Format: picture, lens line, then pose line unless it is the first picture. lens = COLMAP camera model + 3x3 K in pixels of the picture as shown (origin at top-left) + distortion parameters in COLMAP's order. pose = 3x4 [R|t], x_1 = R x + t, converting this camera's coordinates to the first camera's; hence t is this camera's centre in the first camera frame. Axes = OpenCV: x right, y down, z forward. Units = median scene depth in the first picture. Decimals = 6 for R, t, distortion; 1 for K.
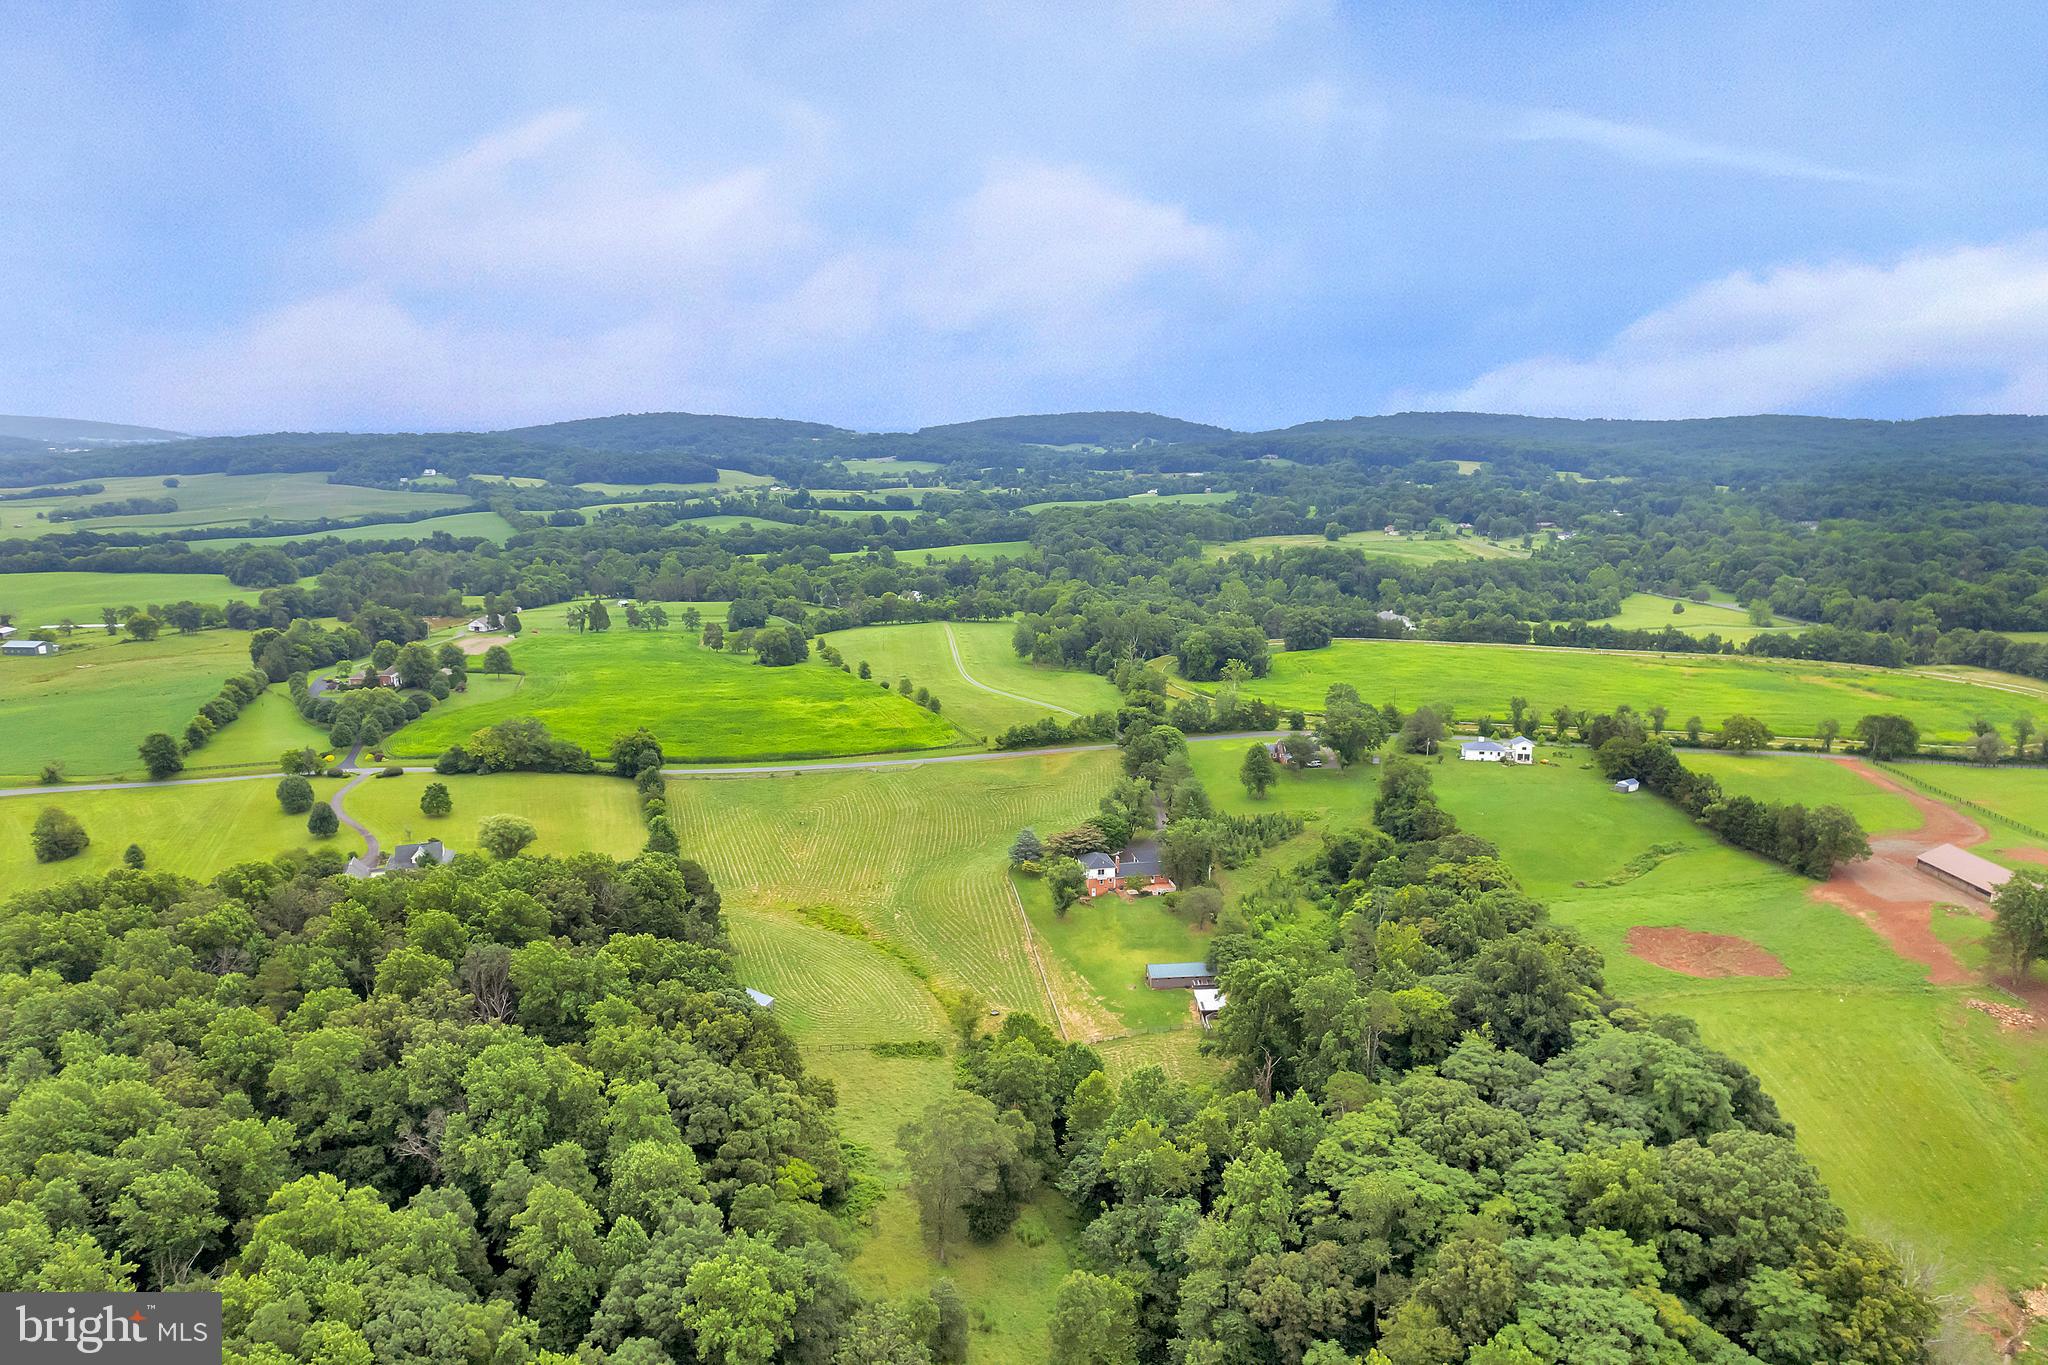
lens RADIAL K [[1301.9, 0, 1026.2], [0, 1301.9, 691.3], [0, 0, 1]] dist [-0.078931, 0.066838]
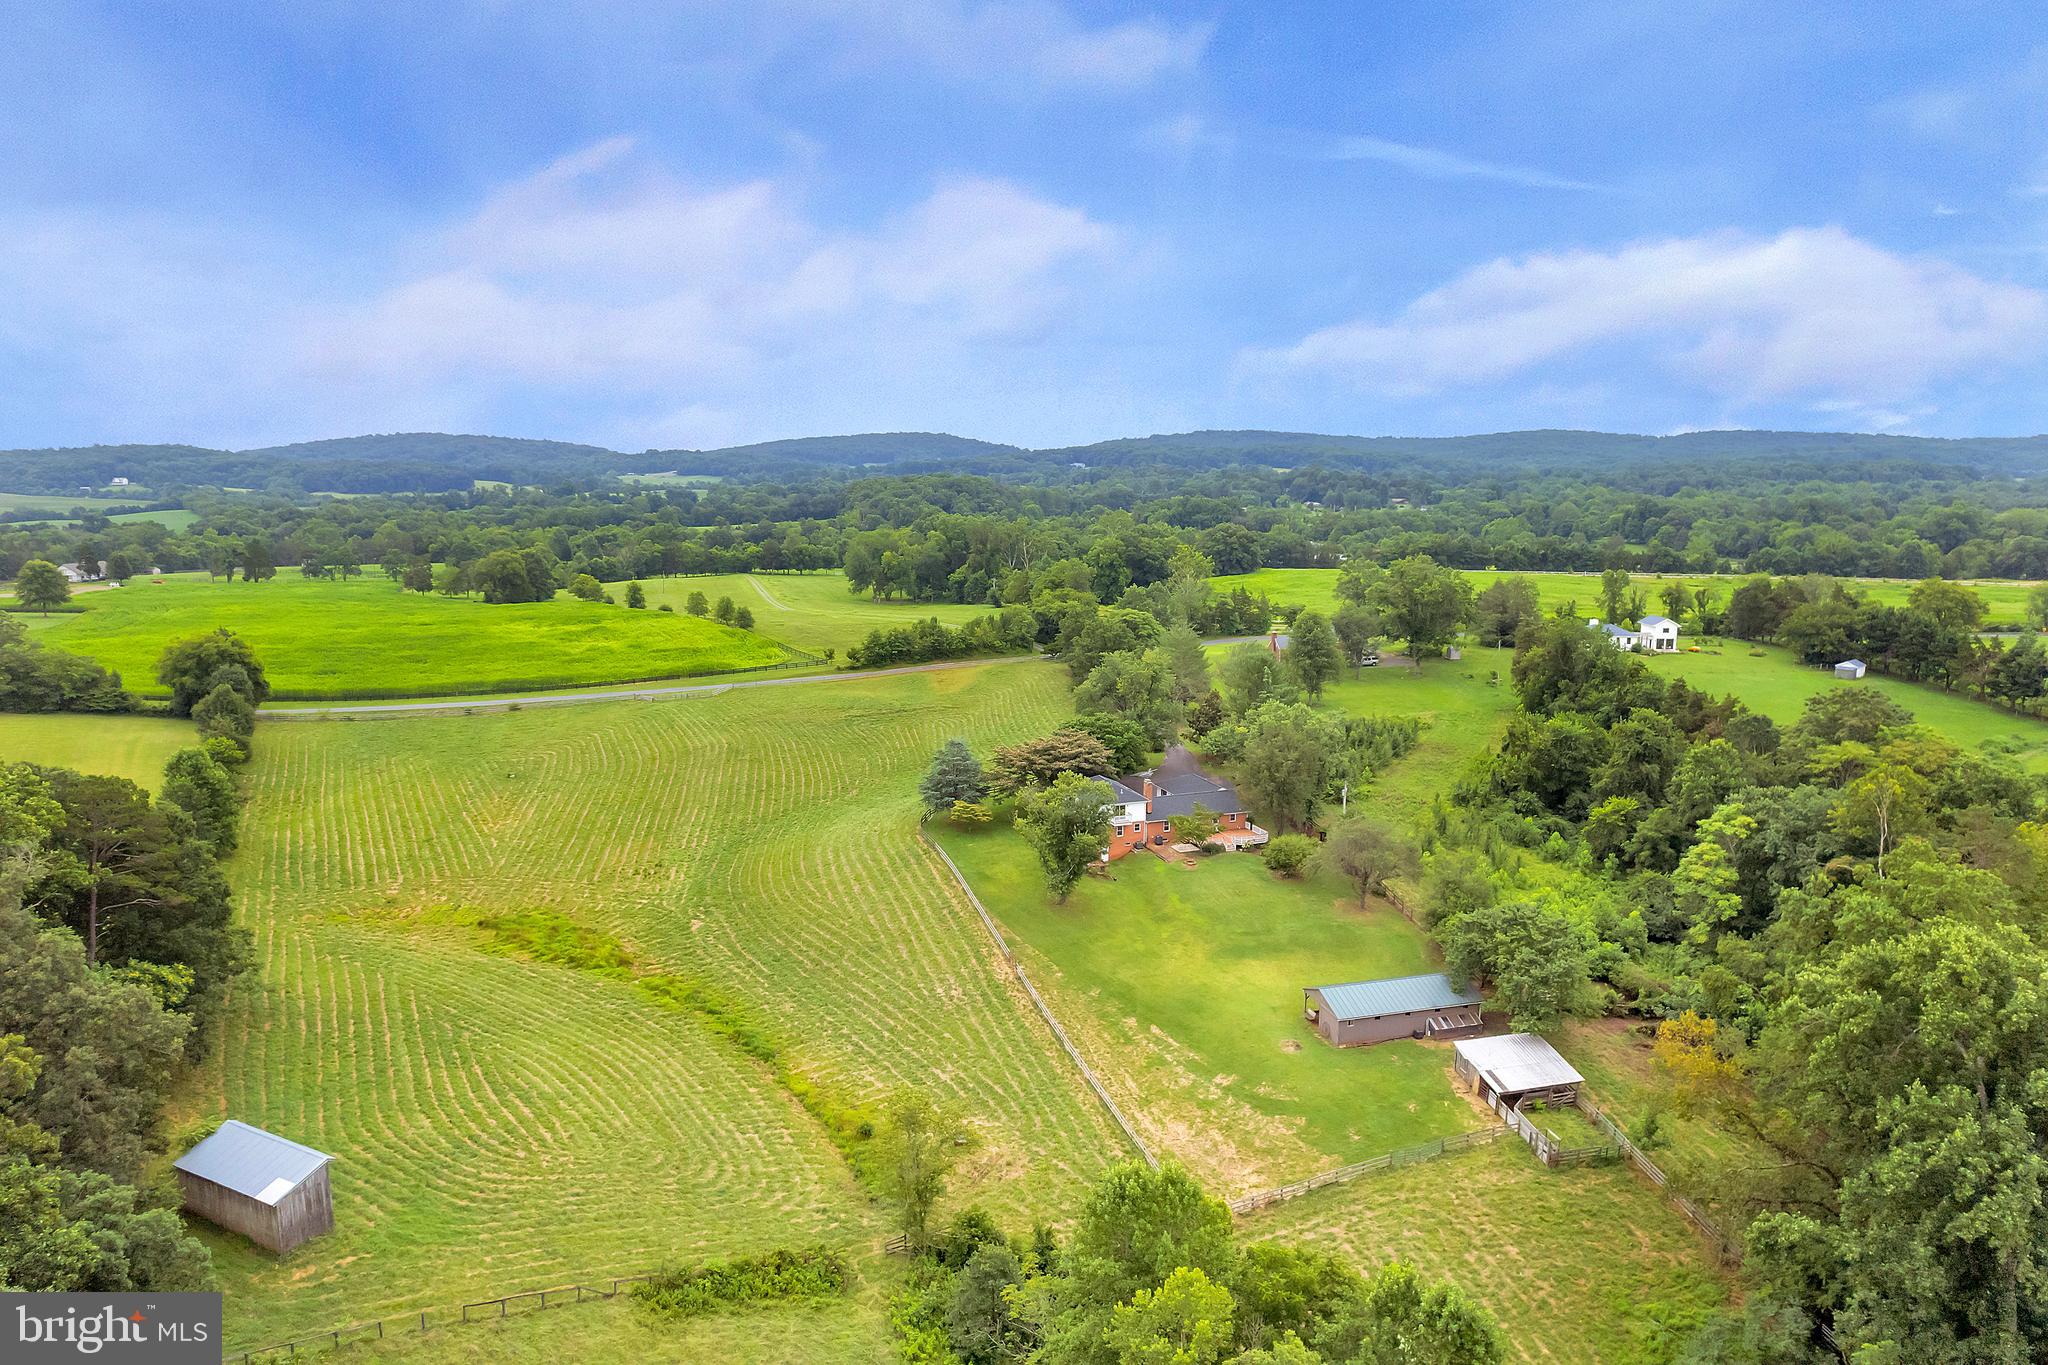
lens RADIAL K [[1301.9, 0, 1026.2], [0, 1301.9, 691.3], [0, 0, 1]] dist [-0.078931, 0.066838]
pose [[0.986824, -0.028640, 0.159245, -0.034961], [0.033715, 0.999003, -0.029260, 0.069229], [-0.158248, 0.034244, 0.986805, 0.335224]]
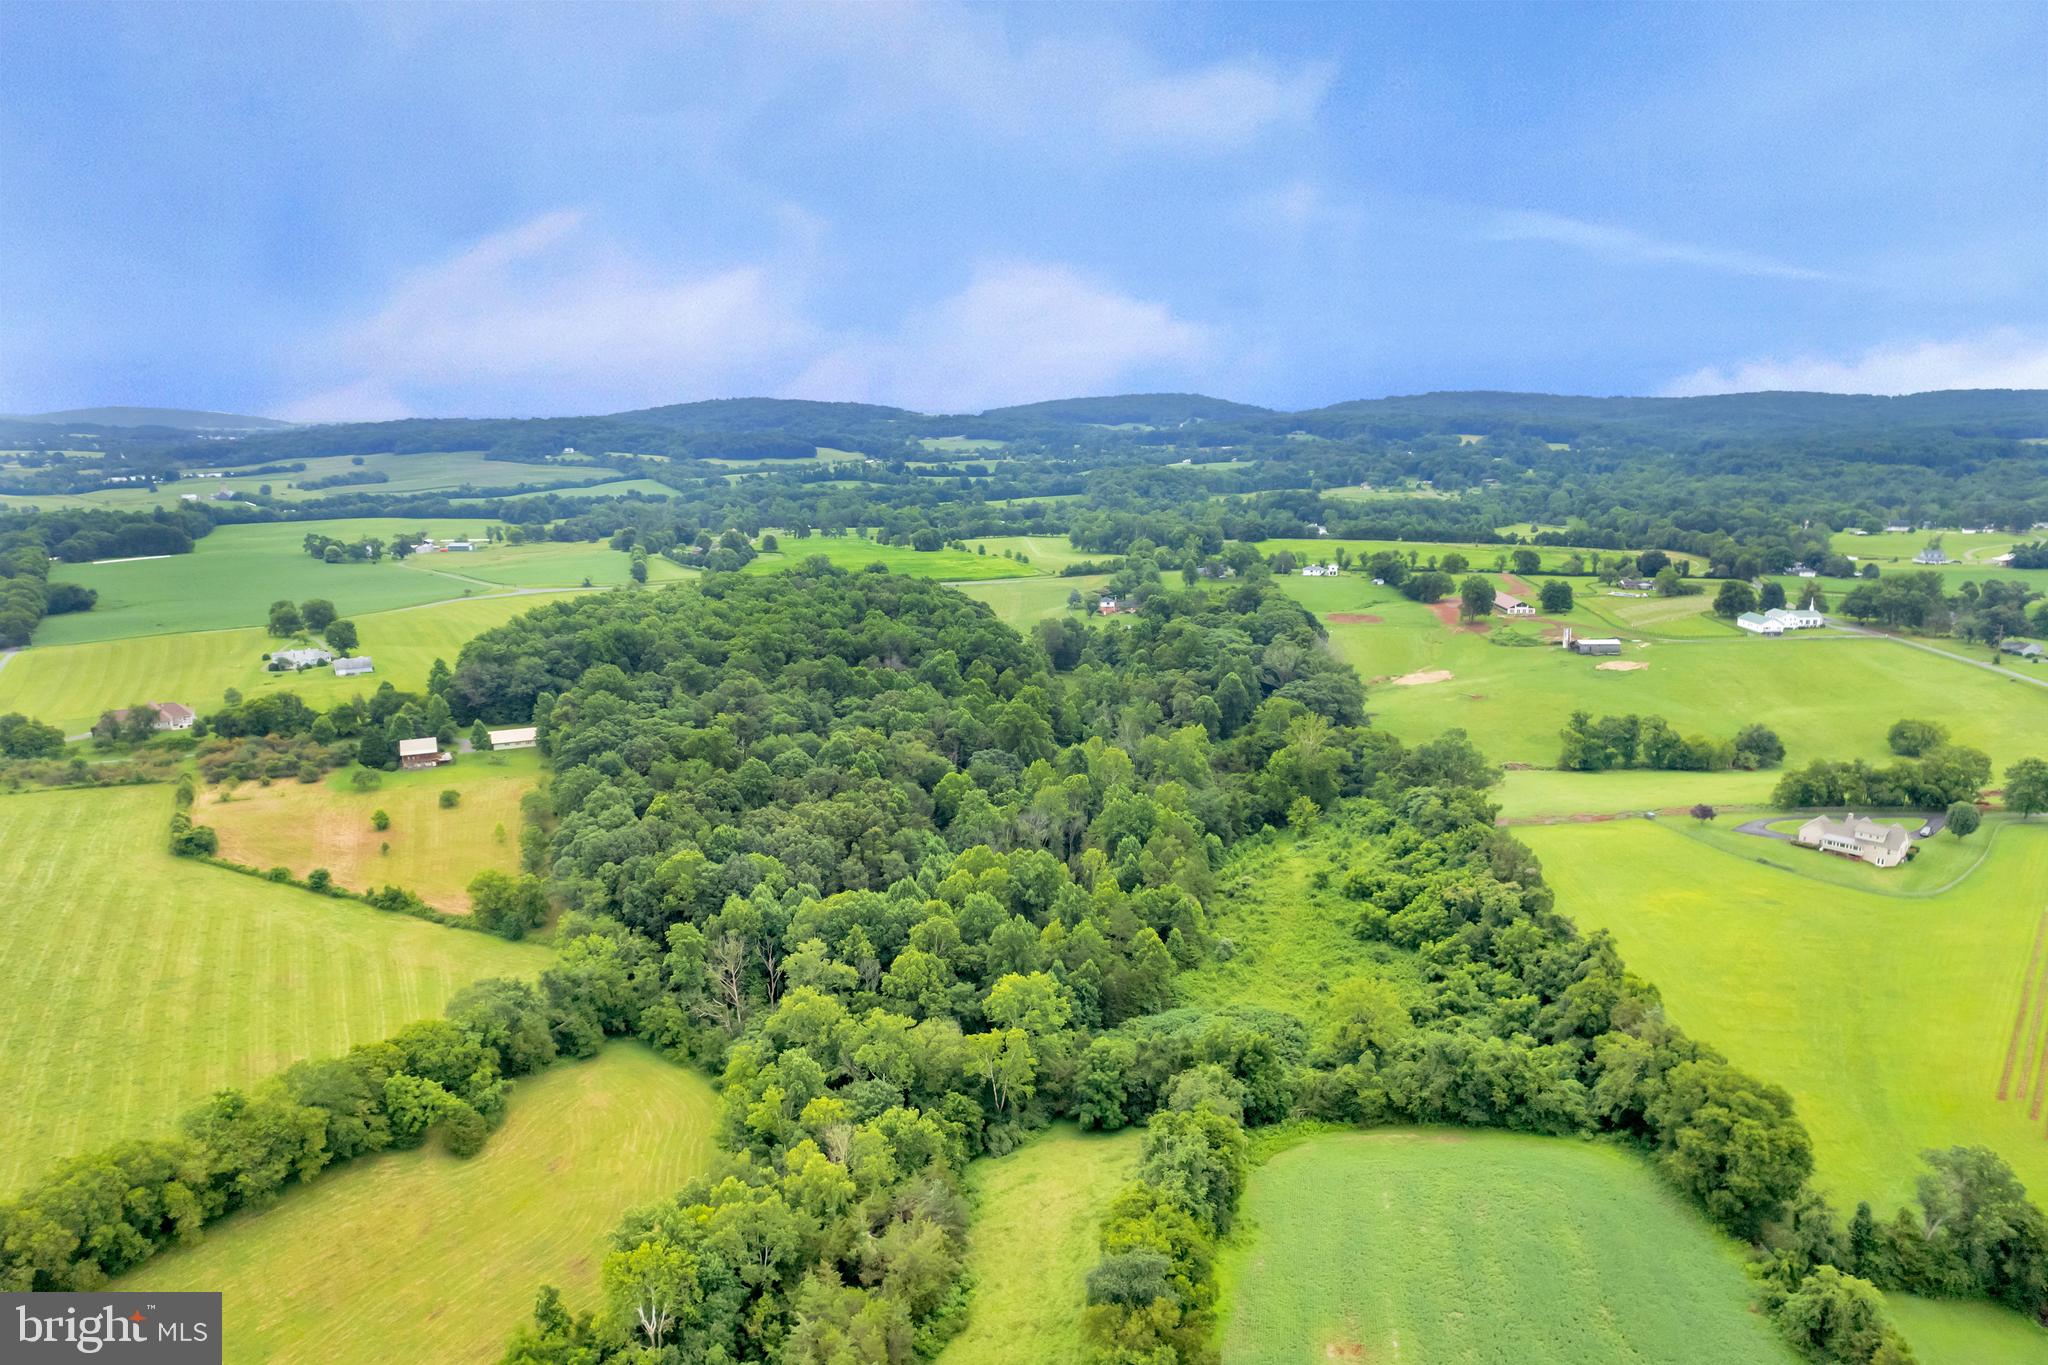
lens RADIAL K [[1330.0, 0, 1029.7], [0, 1330.0, 682.4], [0, 0, 1]] dist [-0.079351, 0.064504]
pose [[0.999155, -0.000697, -0.041095, 0.010943], [0.000792, 0.999997, 0.002306, 0.173941], [0.041093, -0.002336, 0.999153, -0.830589]]
